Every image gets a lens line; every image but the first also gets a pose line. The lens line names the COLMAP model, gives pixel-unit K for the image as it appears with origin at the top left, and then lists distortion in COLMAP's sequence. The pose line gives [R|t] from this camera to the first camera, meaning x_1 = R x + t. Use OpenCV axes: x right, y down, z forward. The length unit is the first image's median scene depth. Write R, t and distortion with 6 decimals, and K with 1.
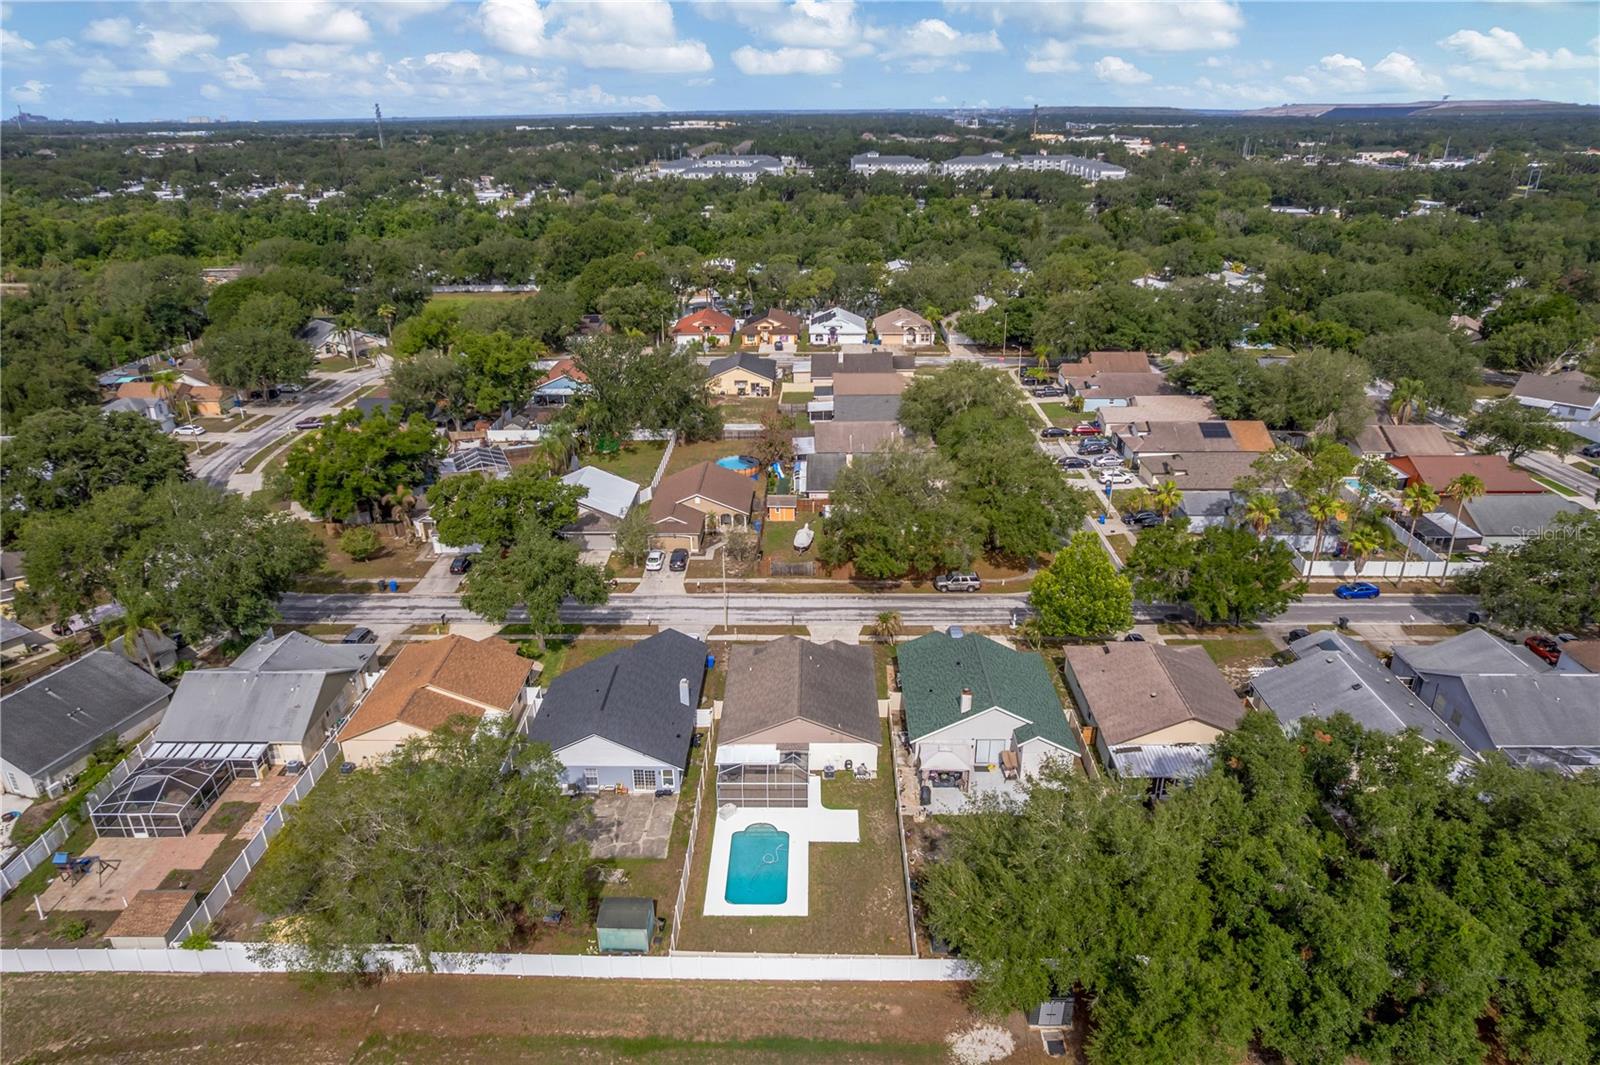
lens RADIAL K [[1022.6, 0, 805.1], [0, 1022.6, 541.5], [0, 0, 1]] dist [-0.073392, 0.065611]
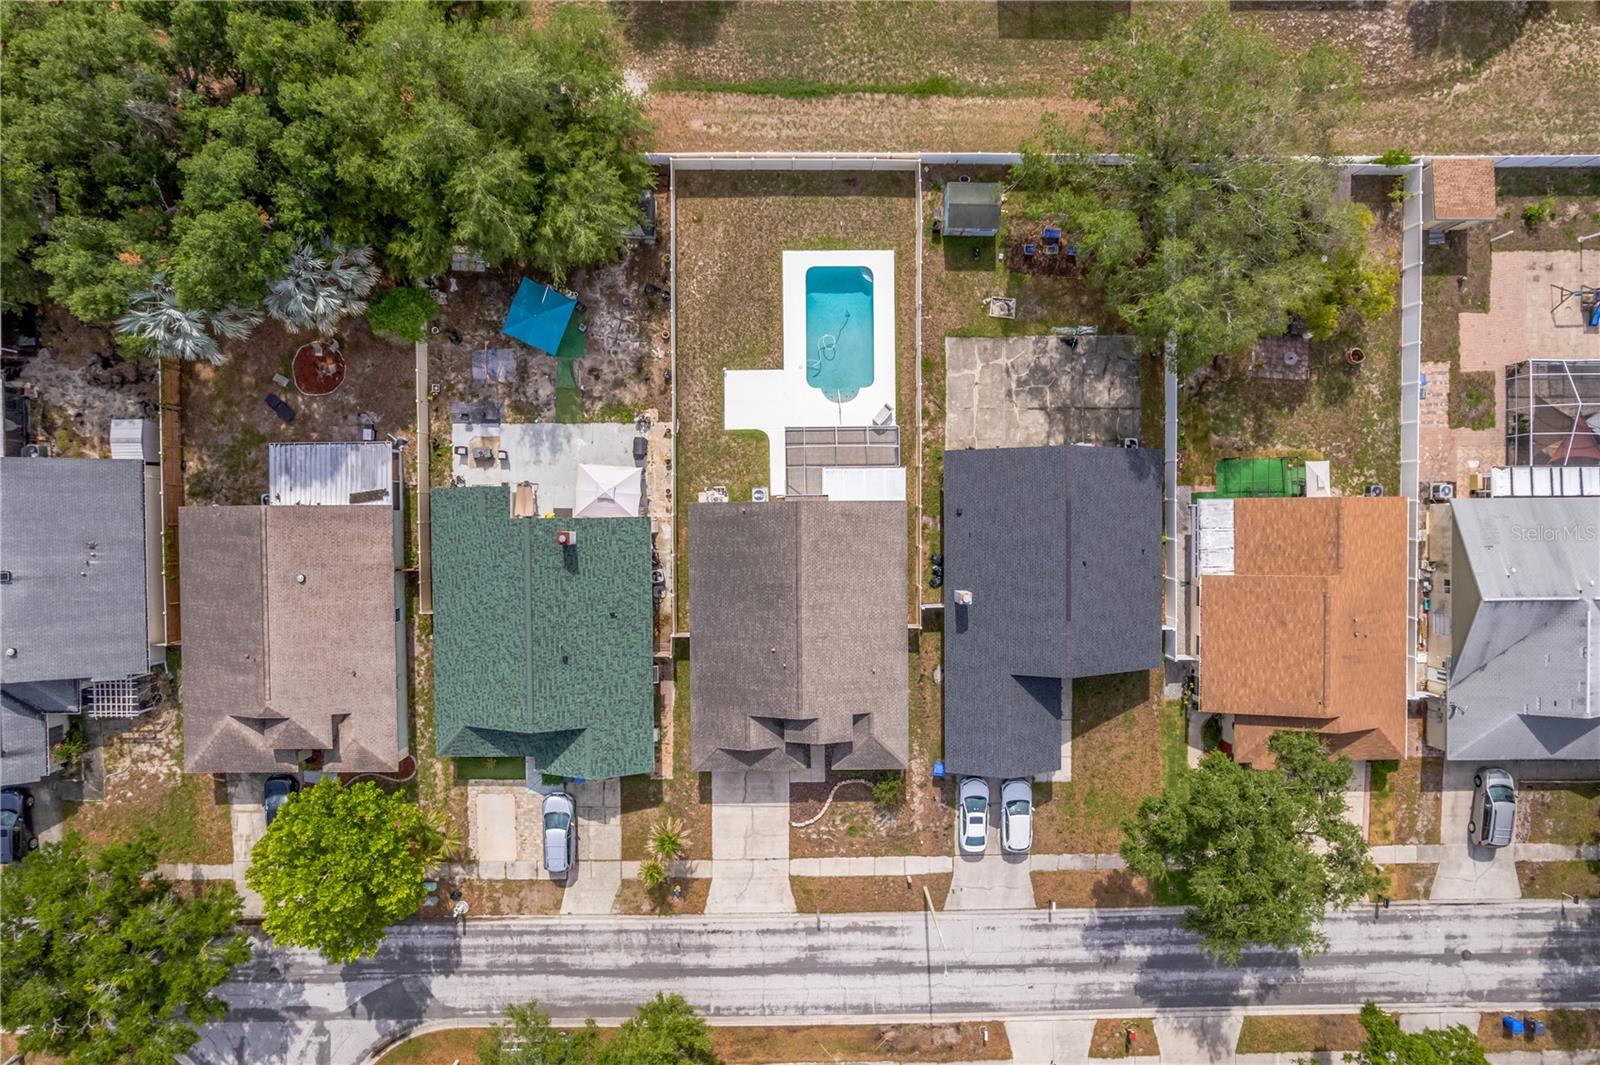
lens RADIAL K [[1022.6, 0, 823.9], [0, 1022.6, 519.9], [0, 0, 1]] dist [-0.073392, 0.065611]
pose [[-0.999792, 0.018651, -0.008299, -0.016888], [-0.015275, -0.413769, 0.910254, -0.434349], [0.013544, 0.910191, 0.413968, 0.609908]]
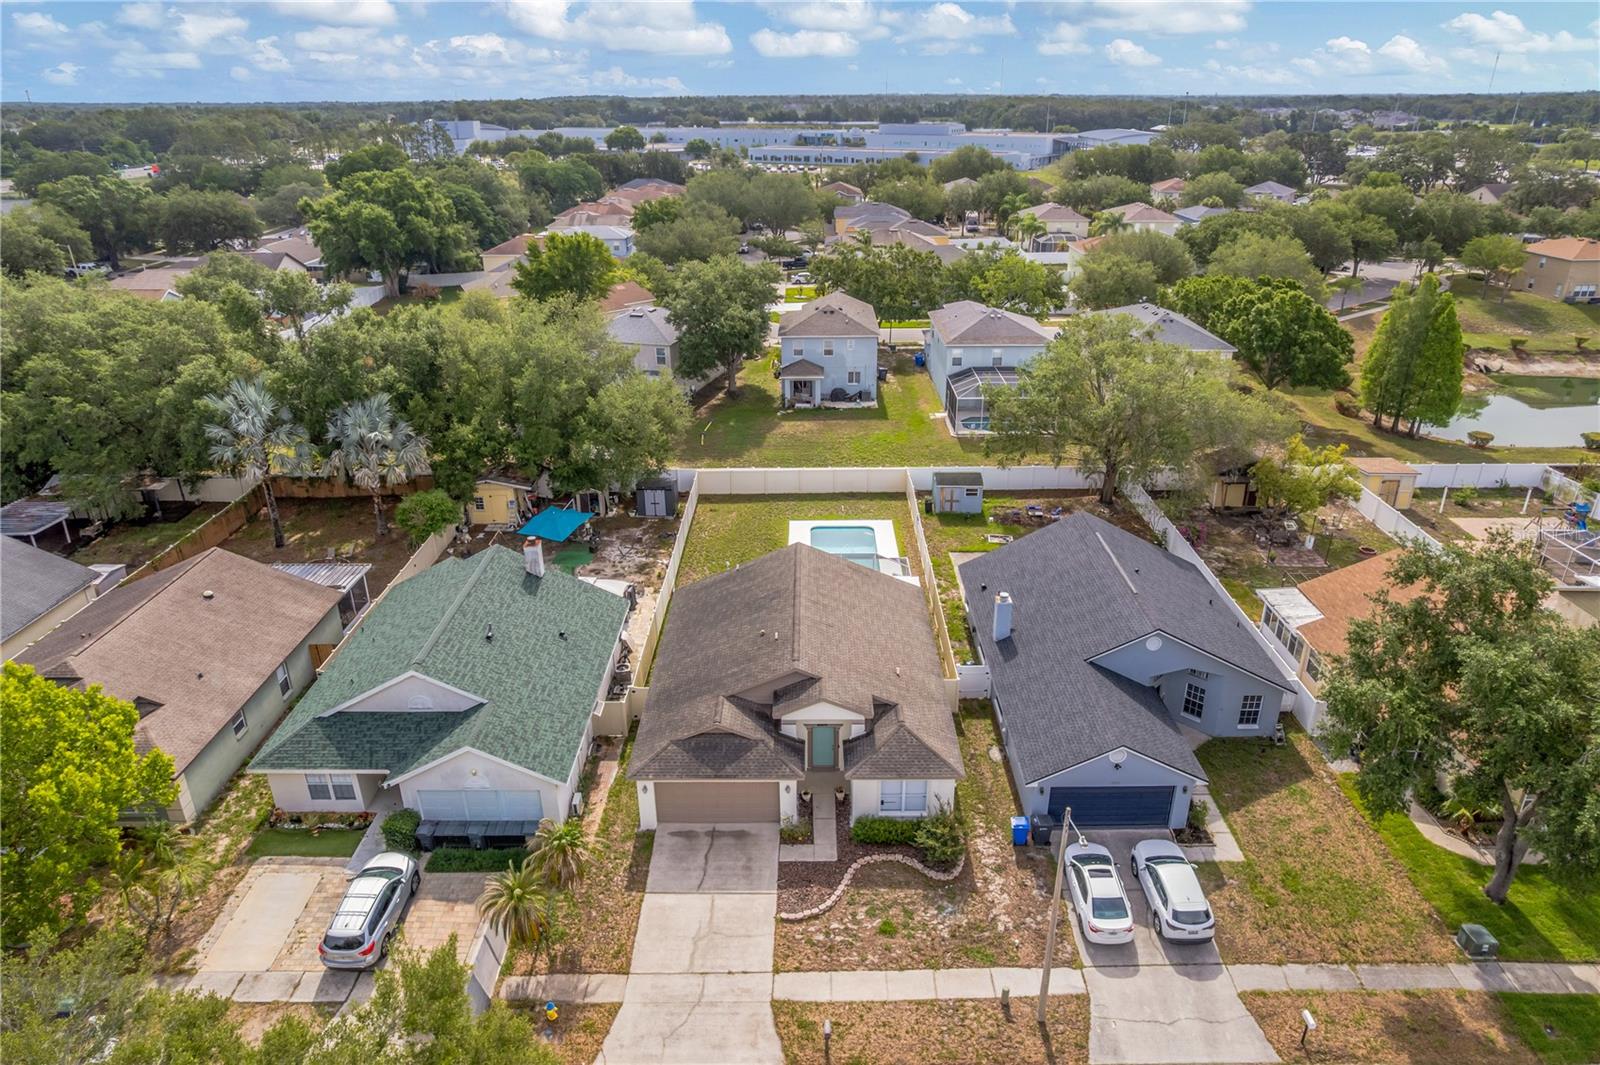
lens RADIAL K [[1022.6, 0, 803.9], [0, 1022.6, 529.2], [0, 0, 1]] dist [-0.073392, 0.065611]
pose [[-0.999873, 0.015907, -0.000599, -0.008159], [0.010488, 0.686590, 0.726969, -0.274649], [0.011975, 0.726871, -0.686670, 1.251194]]
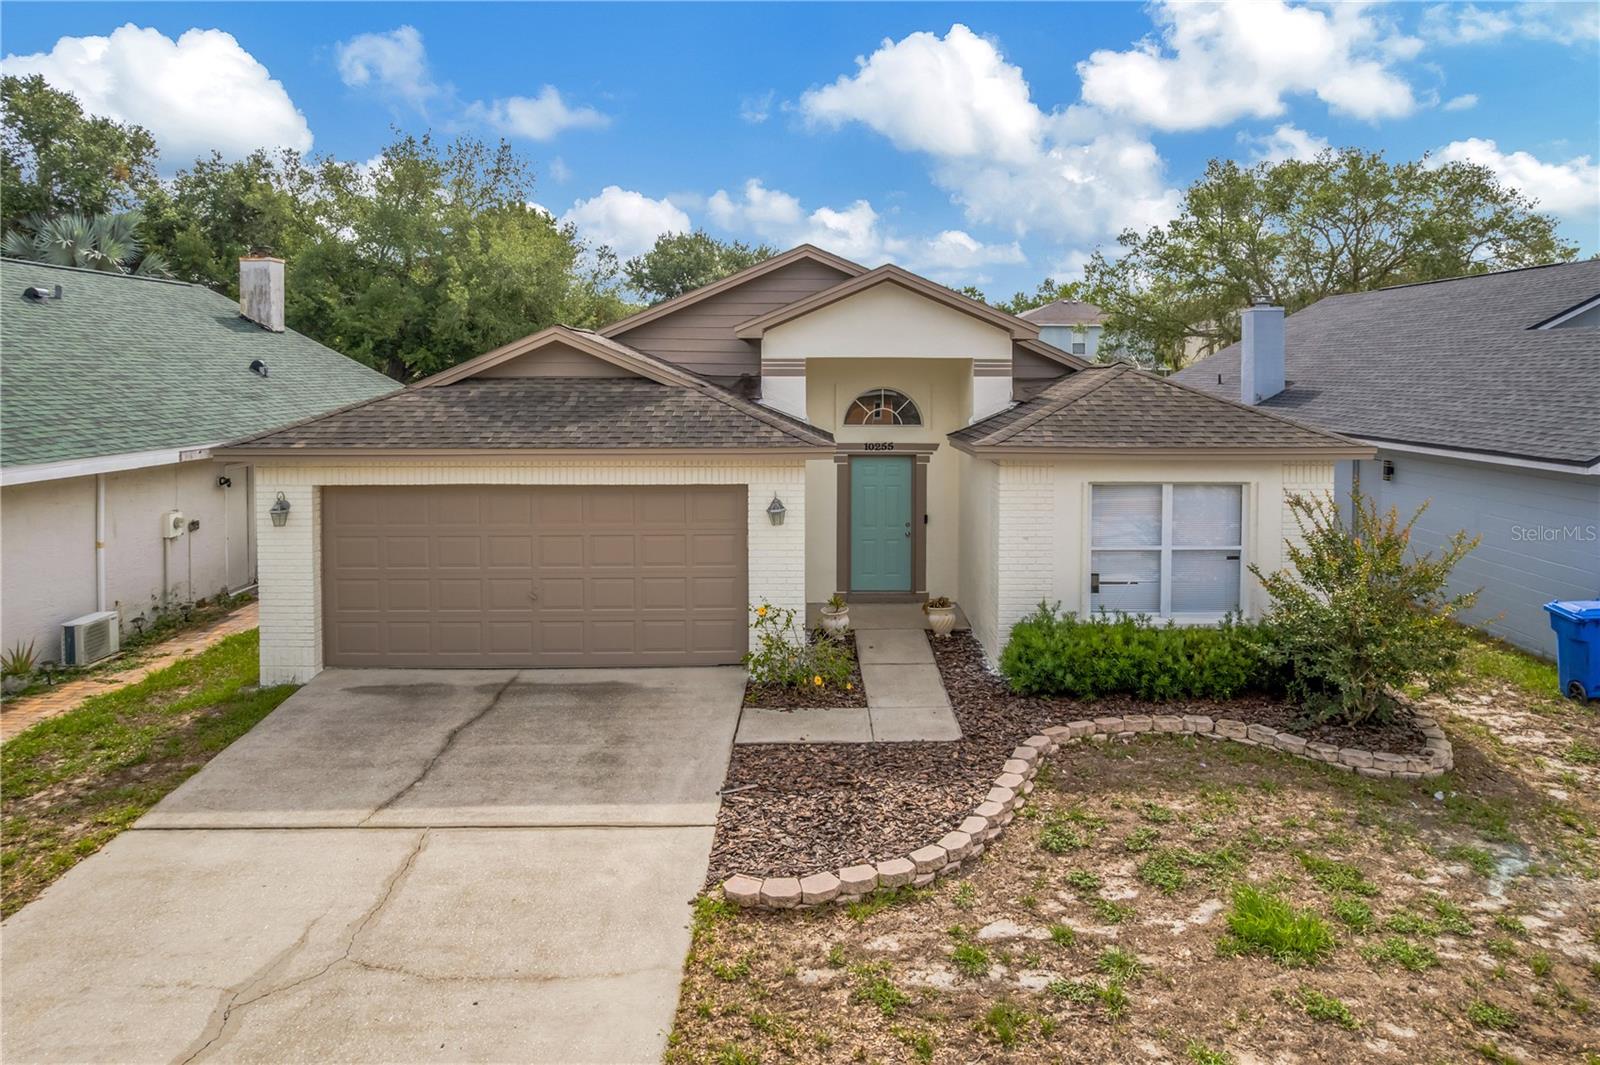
lens RADIAL K [[1060.0, 0, 851.8], [0, 1060.0, 376.2], [0, 0, 1]] dist [-0.023838, 0.001802]
pose [[-0.998972, 0.004690, -0.045081, -0.003283], [-0.013940, 0.914634, 0.404042, 0.045534], [0.043127, 0.404256, -0.913629, 1.148979]]
